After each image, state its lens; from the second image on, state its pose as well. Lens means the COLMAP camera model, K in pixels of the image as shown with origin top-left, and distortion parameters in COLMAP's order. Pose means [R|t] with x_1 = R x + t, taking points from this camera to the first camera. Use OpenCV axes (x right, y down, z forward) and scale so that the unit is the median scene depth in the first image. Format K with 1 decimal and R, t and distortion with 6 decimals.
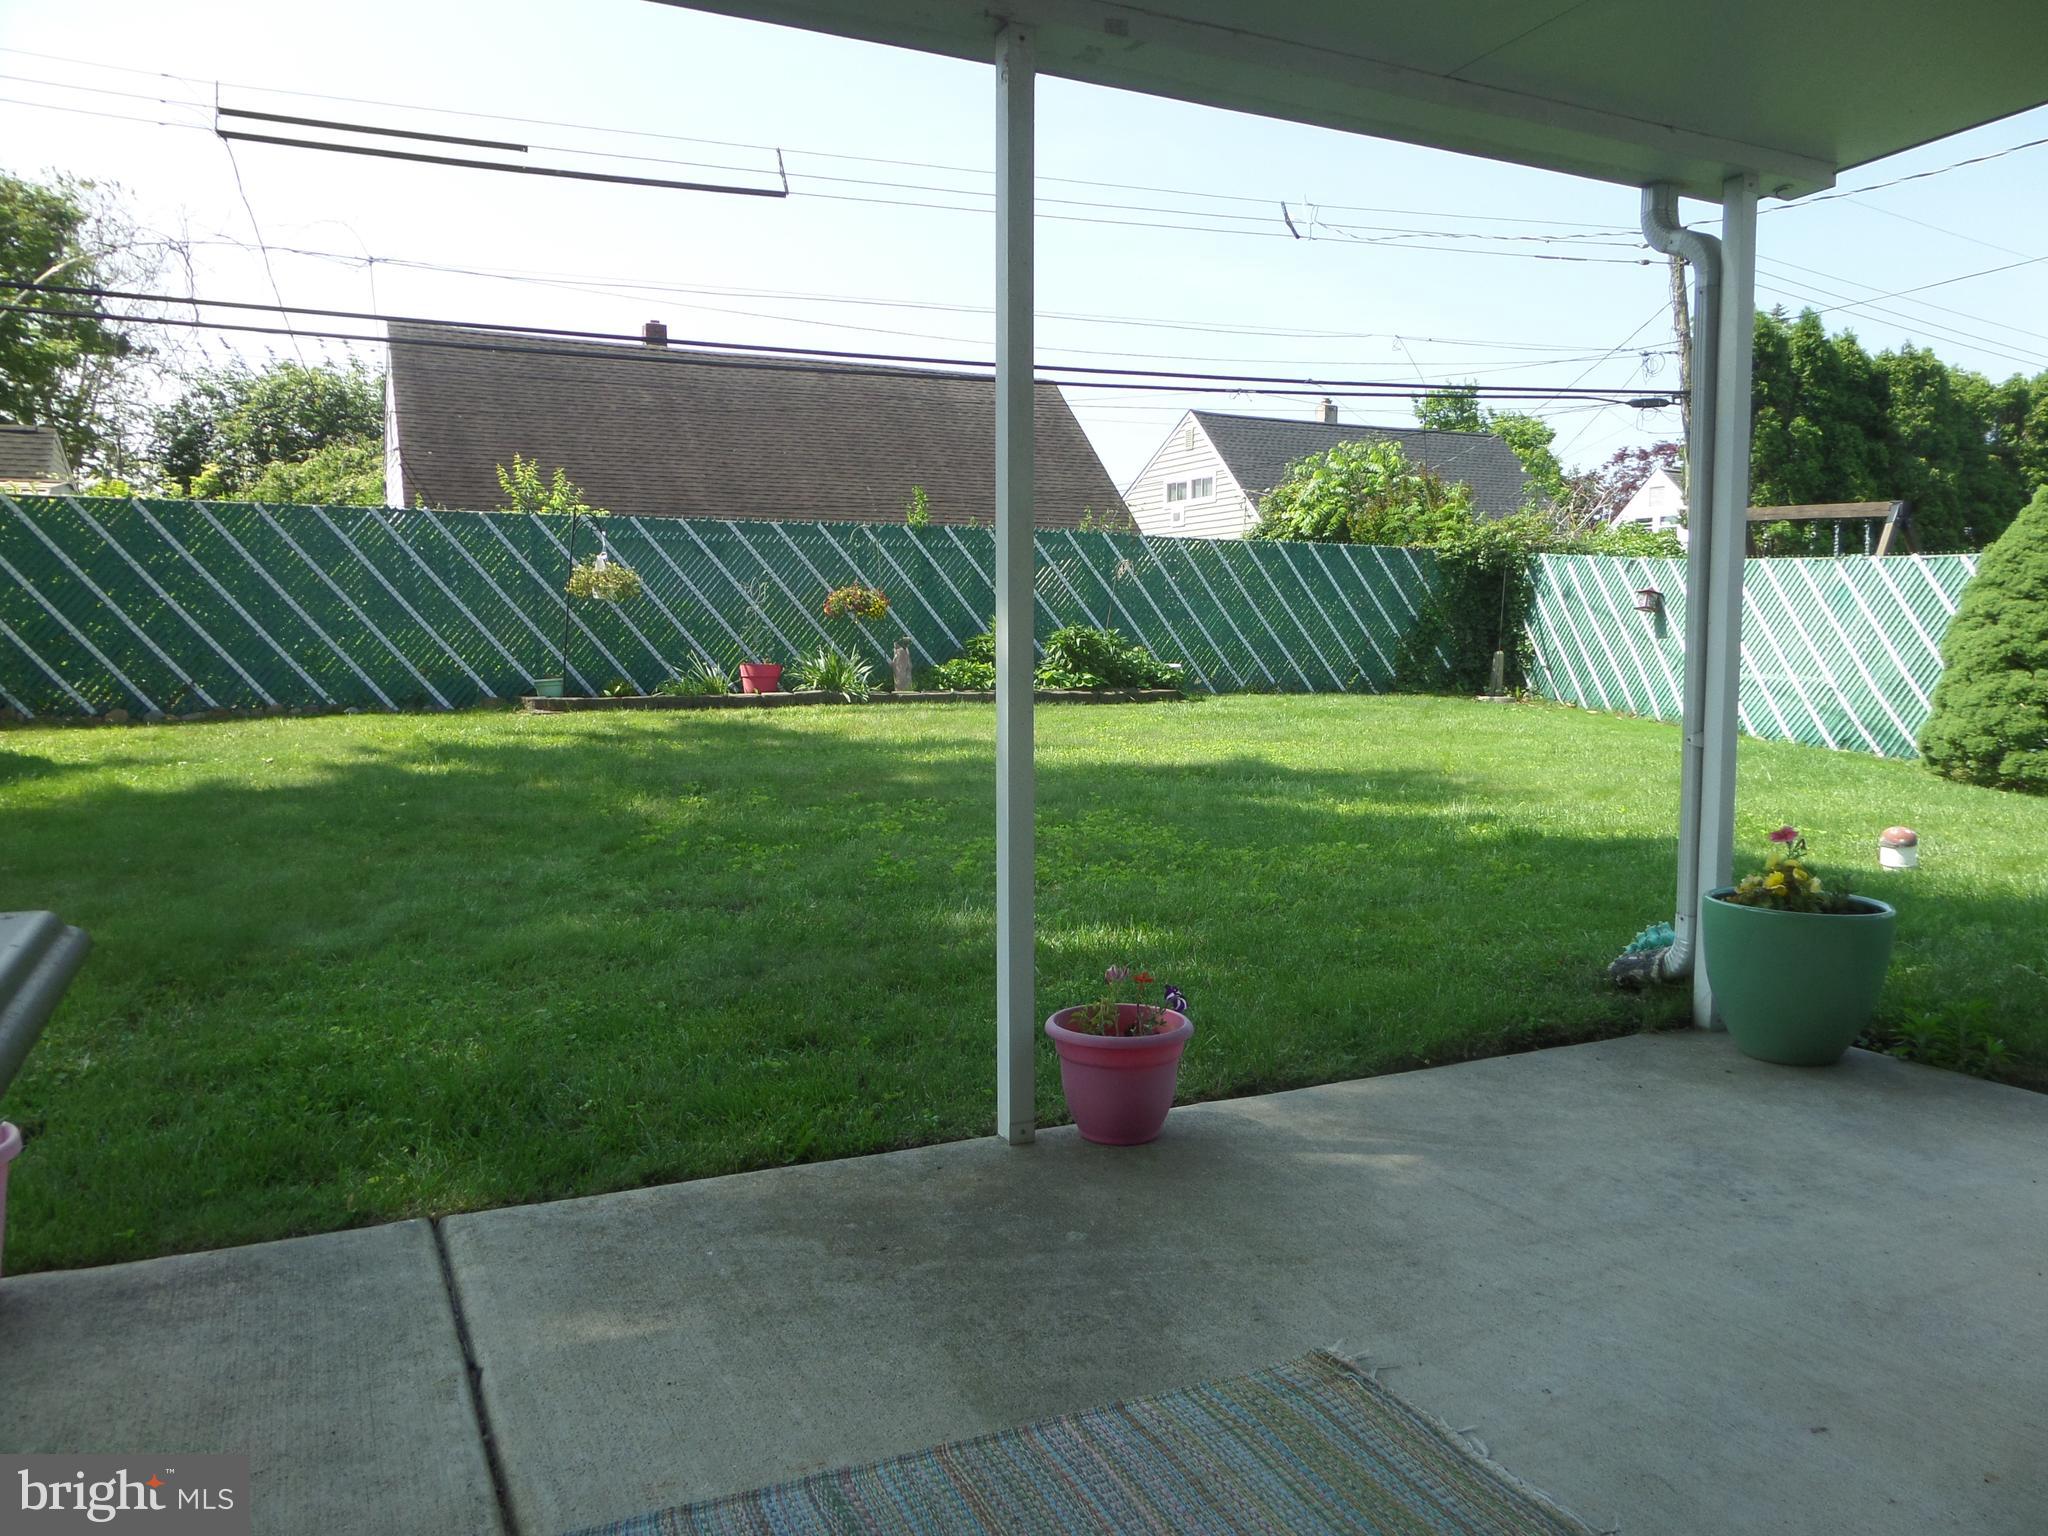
lens RADIAL K [[1458.8, 0, 1024.0], [0, 1458.8, 768.0], [0, 0, 1]] dist [0.002682, -0.029084]
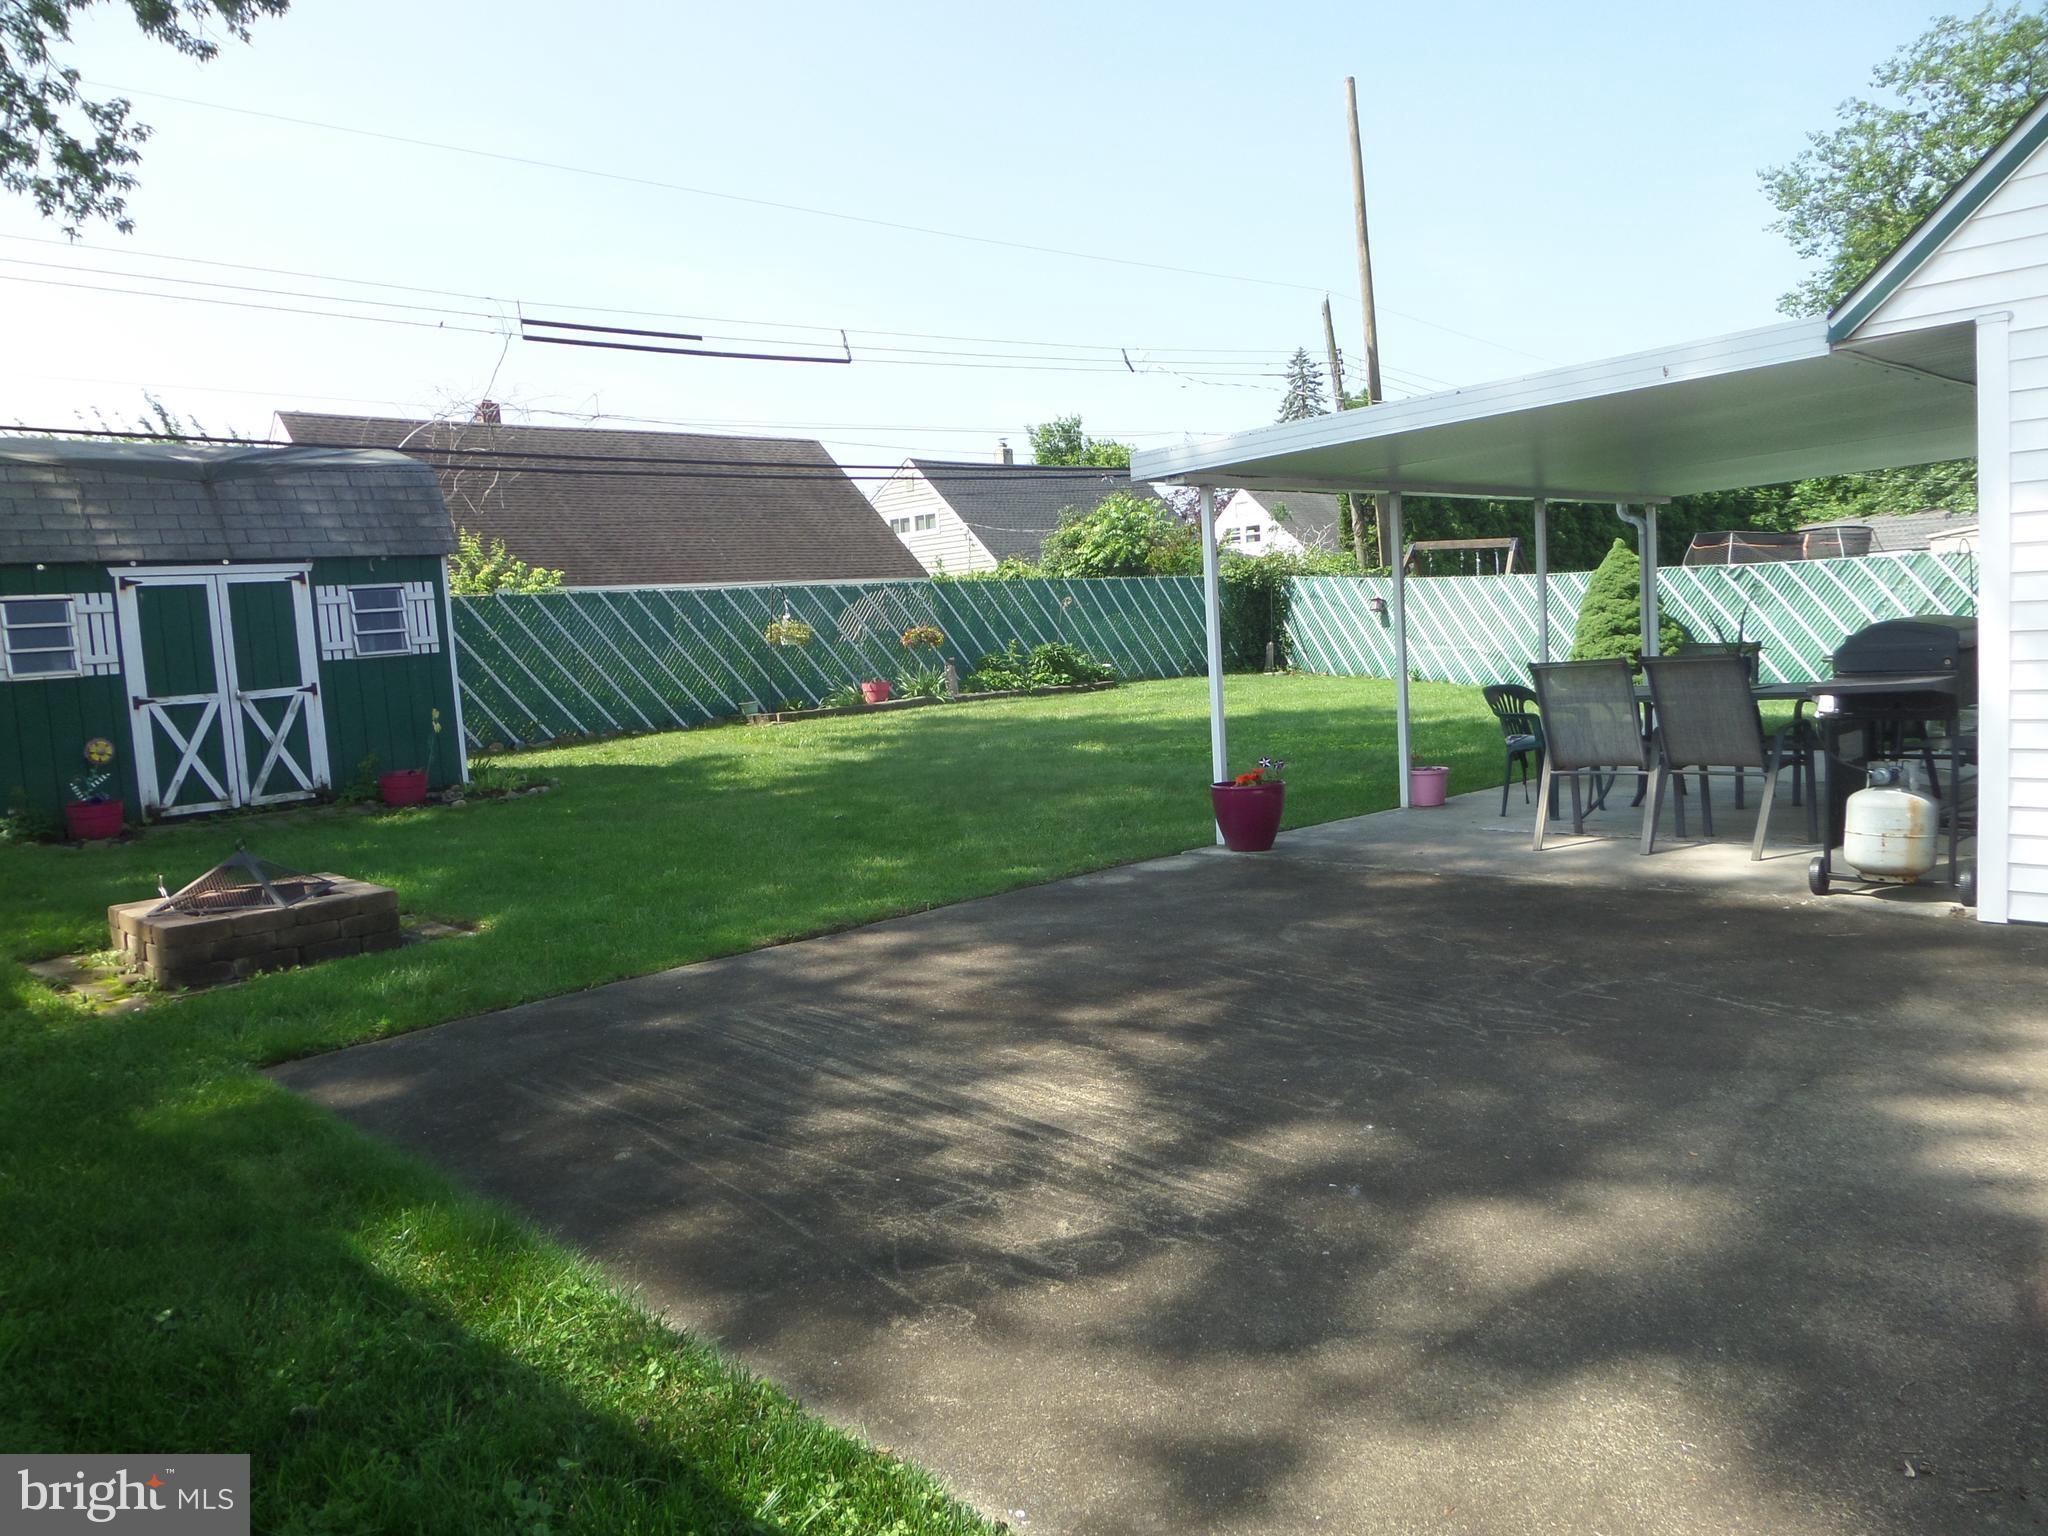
lens RADIAL K [[1455.2, 0, 1012.2], [0, 1455.2, 757.8], [0, 0, 1]] dist [0.003133, 0.005796]
pose [[0.950620, -0.085890, 0.298235, -0.406589], [0.088980, 0.996028, 0.003229, 0.010311], [-0.297328, 0.023468, 0.954487, -0.366804]]
